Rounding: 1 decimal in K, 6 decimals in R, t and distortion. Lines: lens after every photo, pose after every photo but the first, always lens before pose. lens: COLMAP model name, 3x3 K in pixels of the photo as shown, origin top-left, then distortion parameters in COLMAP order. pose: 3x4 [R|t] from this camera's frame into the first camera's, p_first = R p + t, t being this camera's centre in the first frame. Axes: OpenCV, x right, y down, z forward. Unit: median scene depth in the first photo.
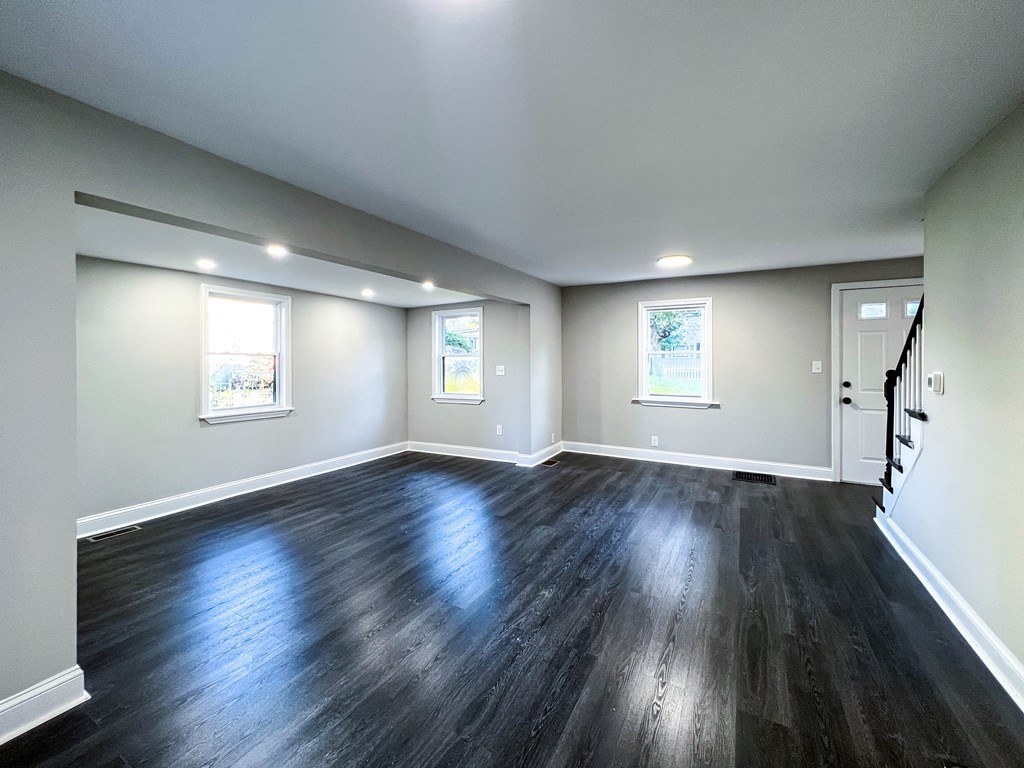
lens RADIAL K [[415.6, 0, 512.0], [0, 415.6, 384.0], [0, 0, 1]] dist [0.000156, 0.000114]
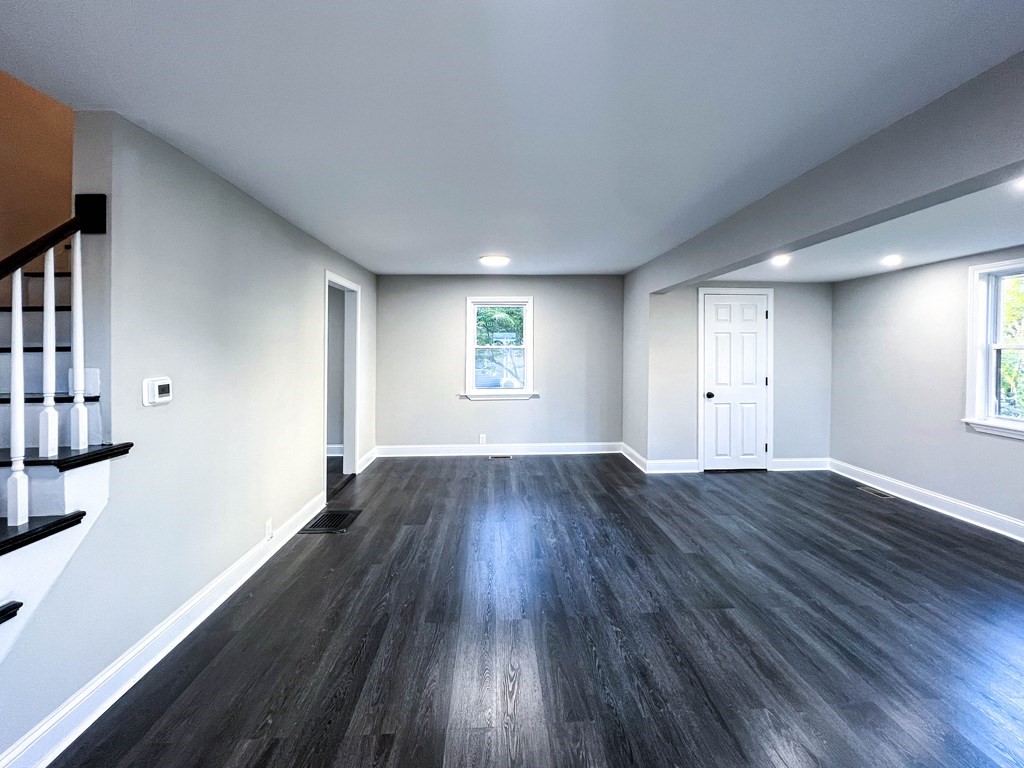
lens RADIAL K [[428.9, 0, 506.9], [0, 428.9, 352.1], [0, 0, 1]] dist [0.000567, 0.000044]
pose [[-0.859575, 0.005363, -0.510982, 0.609606], [-0.026999, 0.998072, 0.055893, -0.097790], [0.510296, 0.061840, -0.857772, 1.419092]]
